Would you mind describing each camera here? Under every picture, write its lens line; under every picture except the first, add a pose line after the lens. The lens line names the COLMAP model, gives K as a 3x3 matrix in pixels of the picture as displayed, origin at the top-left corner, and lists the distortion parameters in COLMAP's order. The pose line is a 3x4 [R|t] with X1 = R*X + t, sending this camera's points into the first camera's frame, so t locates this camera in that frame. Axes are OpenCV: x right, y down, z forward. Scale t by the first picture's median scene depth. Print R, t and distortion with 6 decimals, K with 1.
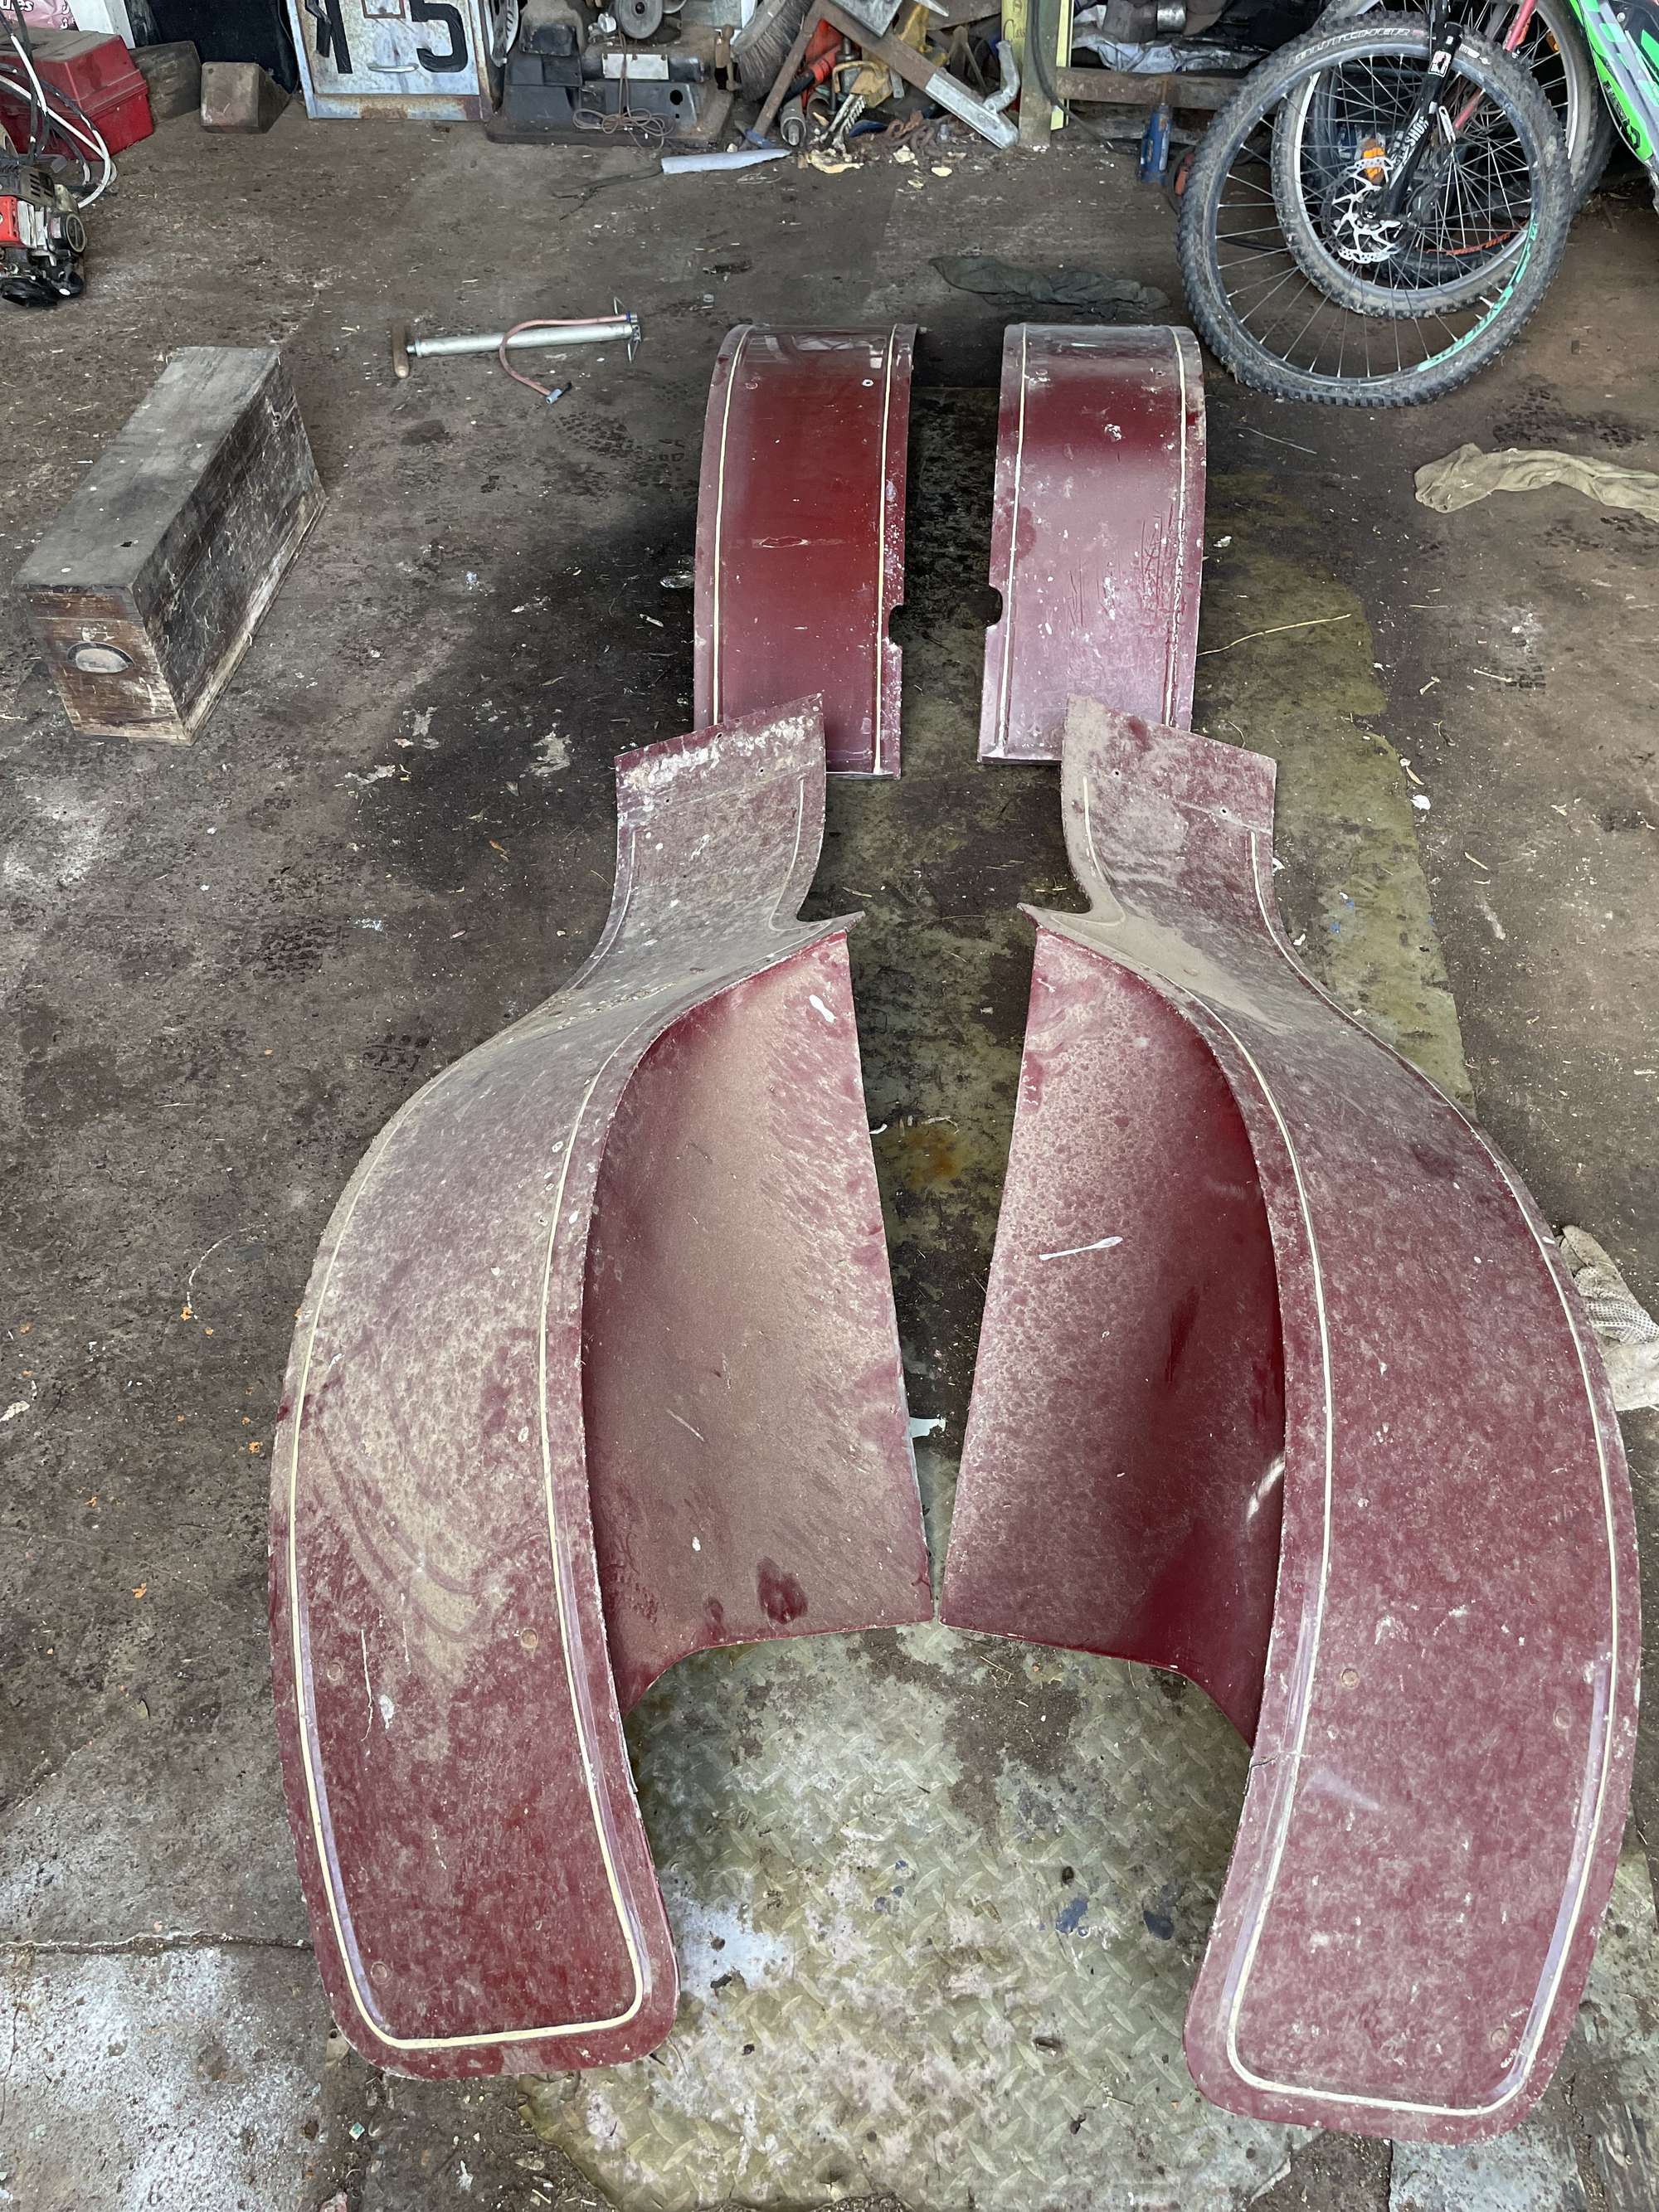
lens RADIAL K [[1685.2, 0, 829.5], [0, 1685.2, 1106.0], [0, 0, 1]] dist [0.075299, -0.112122]
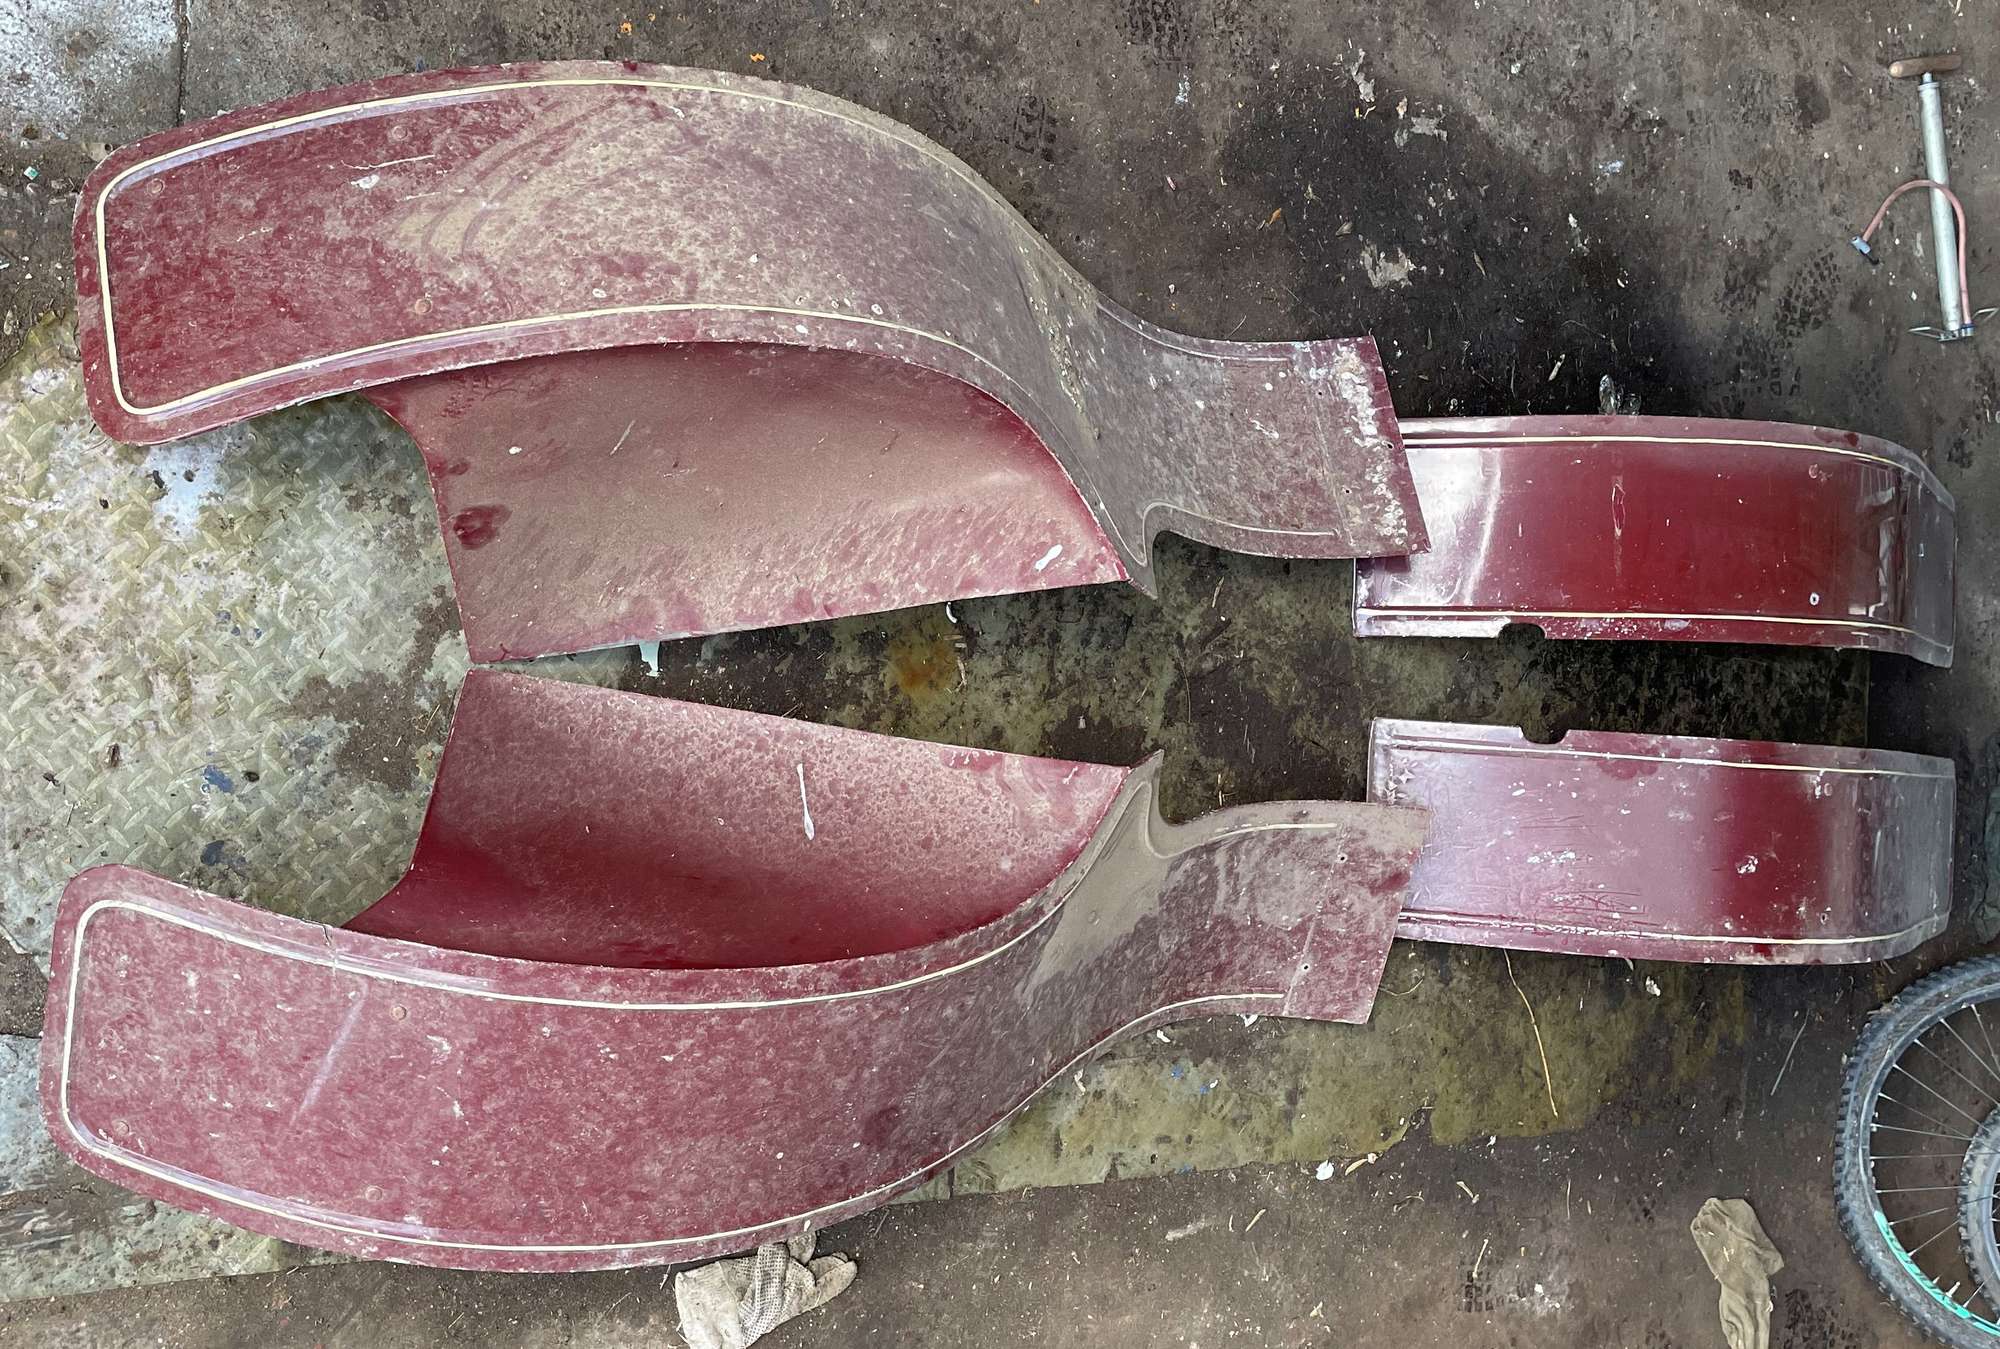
lens RADIAL K [[1992.0, 0, 874.1], [0, 1992.0, 644.0], [0, 0, 1]] dist [0.085224, -0.163058]
pose [[0.009942, 0.999328, 0.035285, 0.005399], [-0.981672, 0.003039, 0.190554, -0.222631], [0.190318, -0.036533, 0.981042, -0.253815]]
